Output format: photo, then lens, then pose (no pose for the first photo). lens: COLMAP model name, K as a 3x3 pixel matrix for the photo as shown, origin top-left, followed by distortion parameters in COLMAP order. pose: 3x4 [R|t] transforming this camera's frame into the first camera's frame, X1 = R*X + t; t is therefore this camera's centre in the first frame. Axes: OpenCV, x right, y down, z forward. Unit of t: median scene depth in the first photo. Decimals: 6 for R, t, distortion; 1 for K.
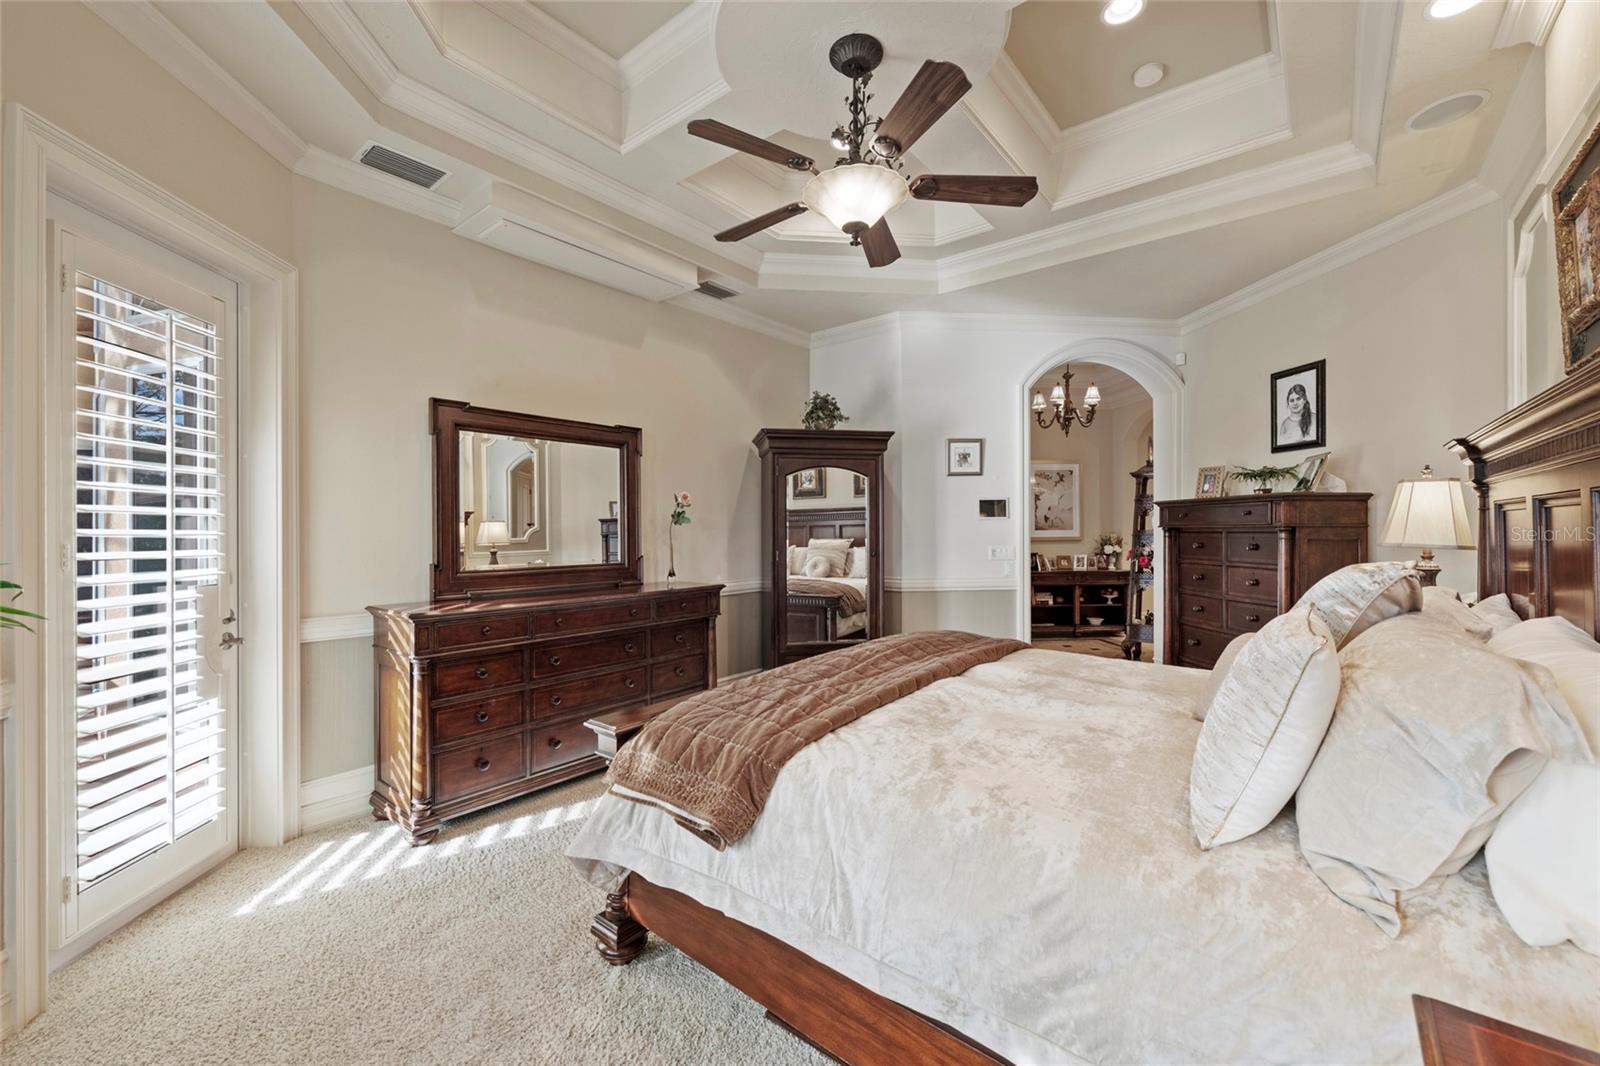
lens RADIAL K [[636.5, 0, 805.6], [0, 636.5, 532.4], [0, 0, 1]] dist [0.000328, -0.001427]
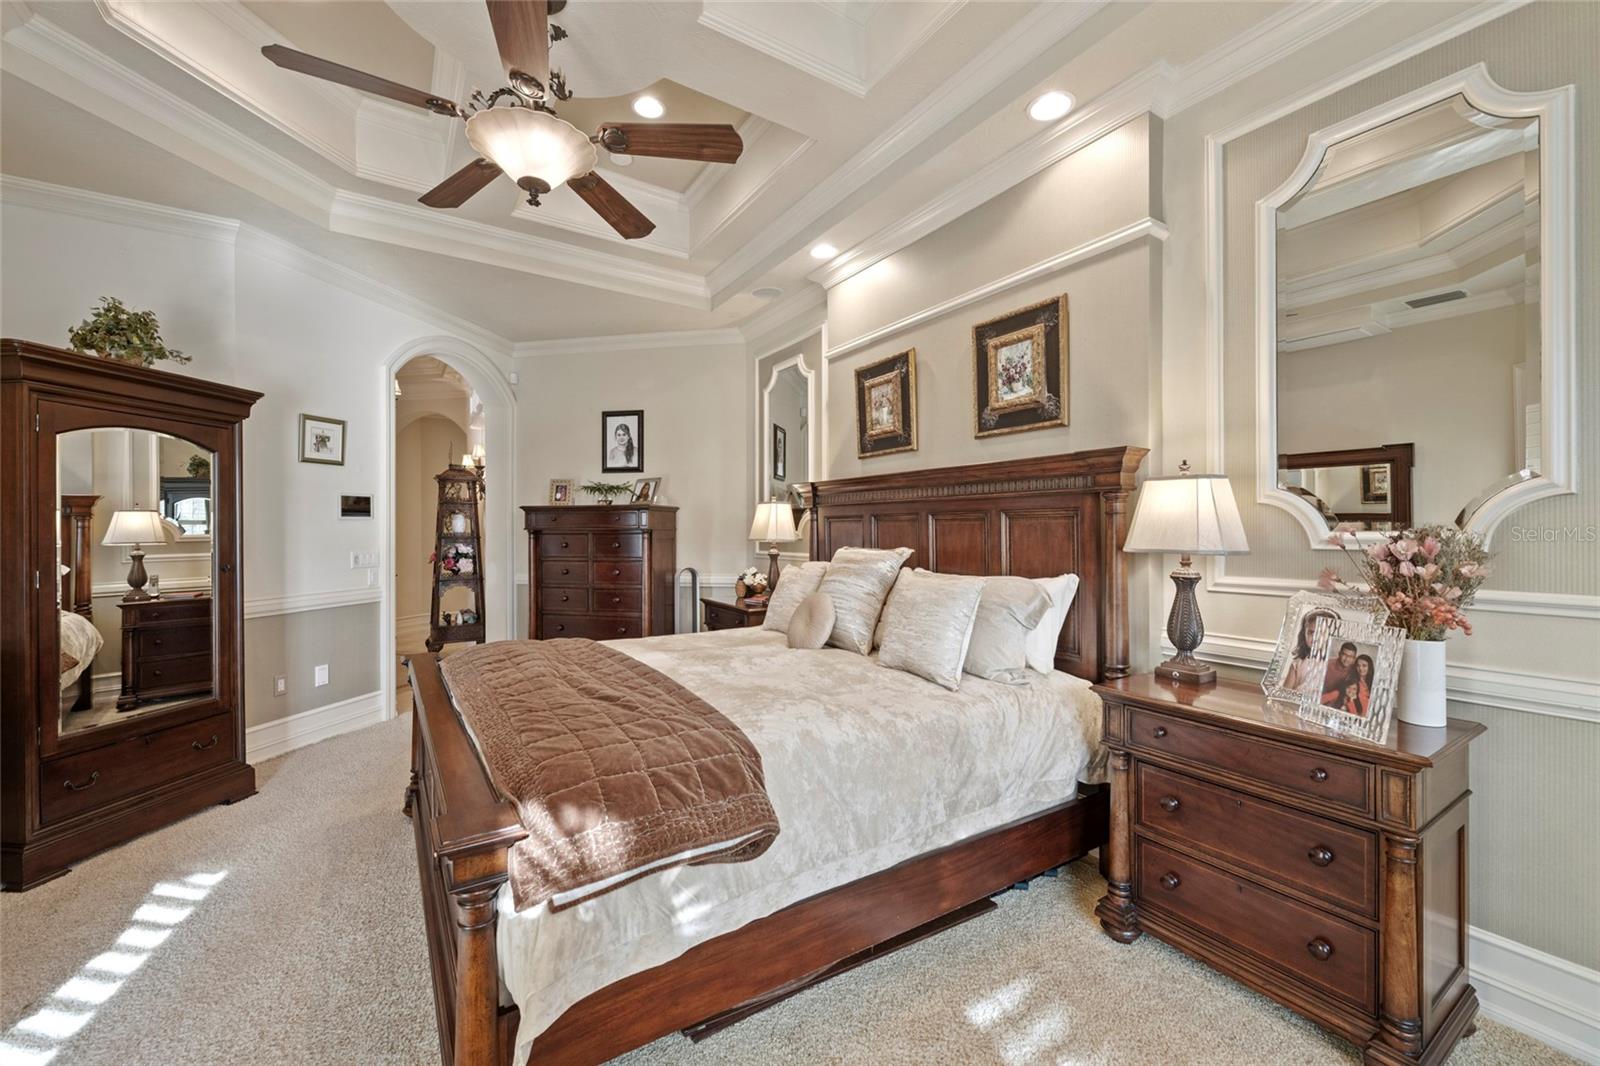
lens RADIAL K [[636.5, 0, 797.2], [0, 636.5, 528.6], [0, 0, 1]] dist [0.000328, -0.001427]
pose [[0.306313, 0.006760, 0.951907, -0.363235], [0.007358, 0.999928, -0.009469, 0.003793], [-0.951902, 0.009905, 0.306242, 0.221861]]
